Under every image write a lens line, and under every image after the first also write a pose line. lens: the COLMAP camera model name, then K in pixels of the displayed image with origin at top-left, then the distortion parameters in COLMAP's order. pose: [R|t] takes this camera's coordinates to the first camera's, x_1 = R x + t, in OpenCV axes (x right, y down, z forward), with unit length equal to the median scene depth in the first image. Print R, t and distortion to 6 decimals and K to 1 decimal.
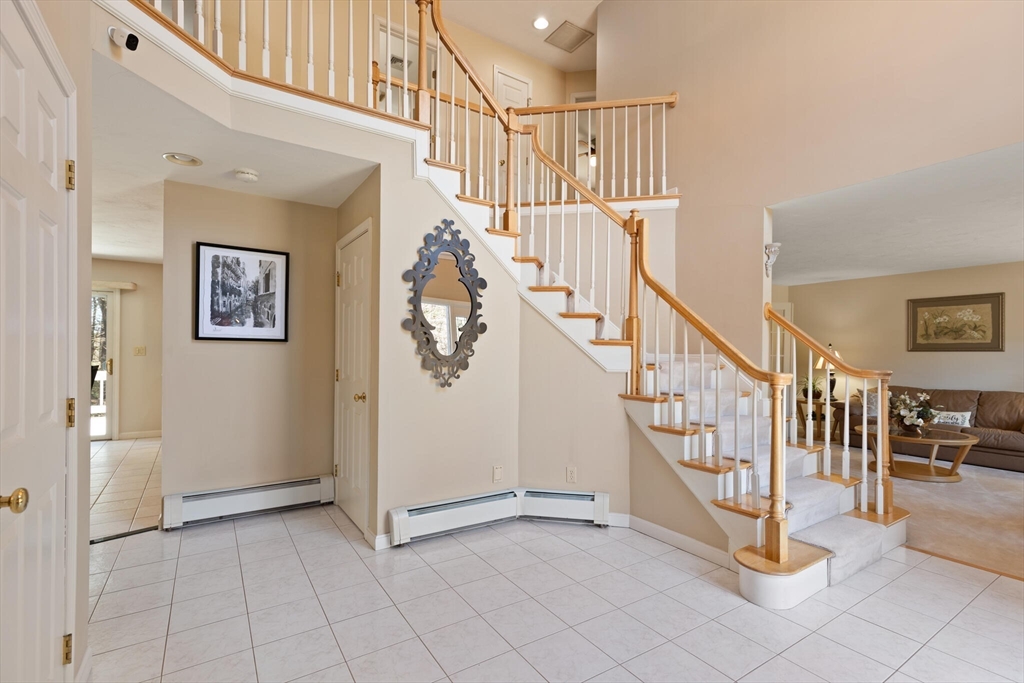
lens RADIAL K [[469.6, 0, 511.3], [0, 469.6, 348.4], [0, 0, 1]] dist [0.004371, 0.000530]
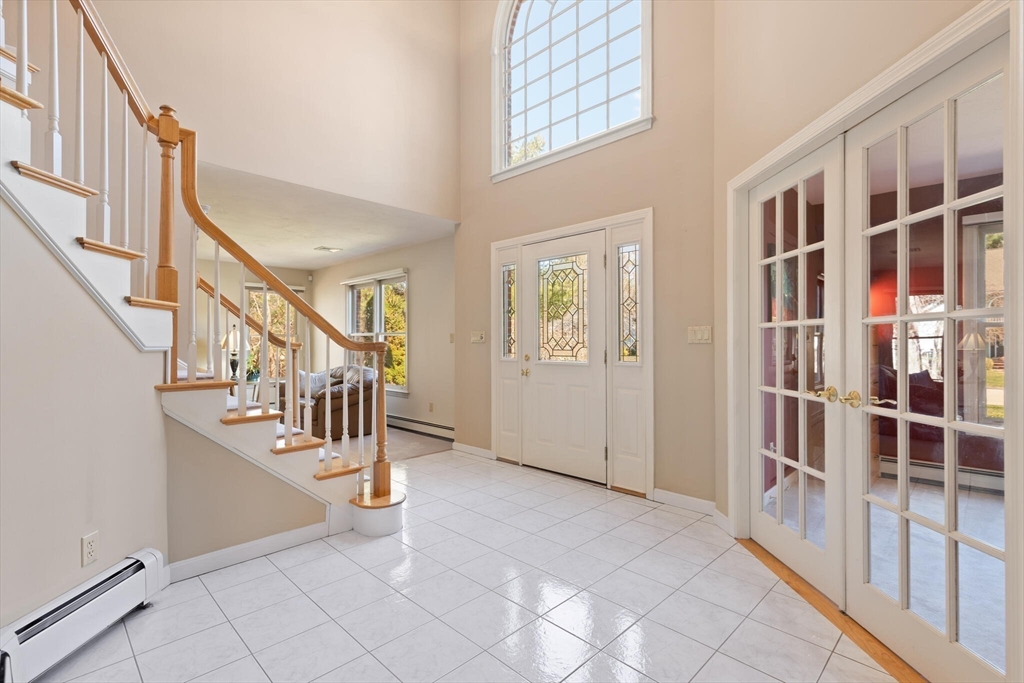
lens RADIAL K [[469.6, 0, 512.2], [0, 469.6, 342.5], [0, 0, 1]] dist [0.004371, 0.000530]
pose [[-0.205945, -0.001214, 0.978563, -0.502319], [-0.002552, 0.999996, 0.000704, 0.038114], [-0.978560, -0.002352, -0.205947, 0.665918]]
